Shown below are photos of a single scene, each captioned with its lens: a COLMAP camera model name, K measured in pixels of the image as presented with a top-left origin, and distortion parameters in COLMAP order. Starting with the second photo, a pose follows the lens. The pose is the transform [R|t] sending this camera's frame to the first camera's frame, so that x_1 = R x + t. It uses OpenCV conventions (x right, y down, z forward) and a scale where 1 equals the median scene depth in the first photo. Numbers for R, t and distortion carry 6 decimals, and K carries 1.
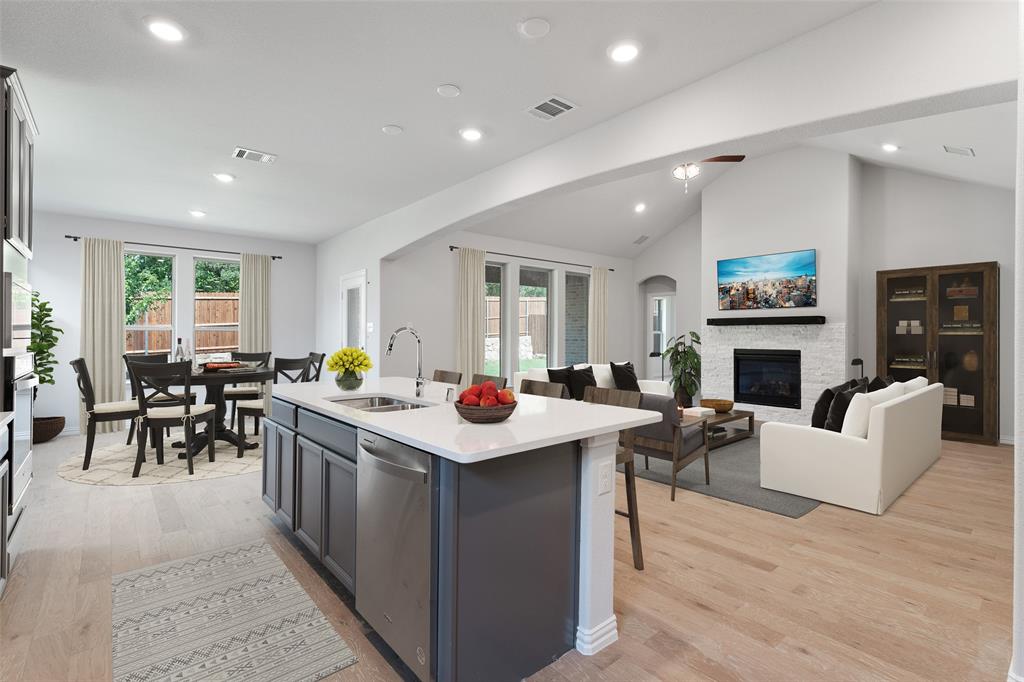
lens RADIAL K [[456.8, 0, 508.3], [0, 456.8, 333.2], [0, 0, 1]] dist [0.003622, -0.000220]
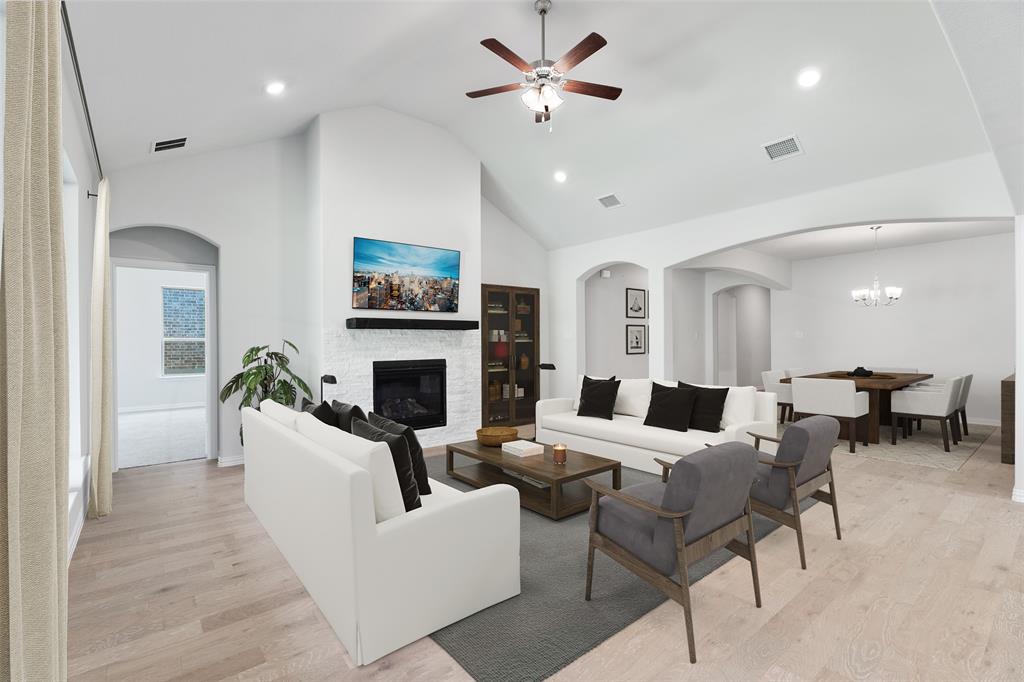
lens RADIAL K [[456.8, 0, 505.2], [0, 456.8, 340.6], [0, 0, 1]] dist [0.003622, -0.000220]
pose [[0.083508, 0.004572, 0.996497, -0.244632], [0.001915, 0.999987, -0.004748, 0.004627], [-0.996505, 0.002304, 0.083498, 0.777735]]
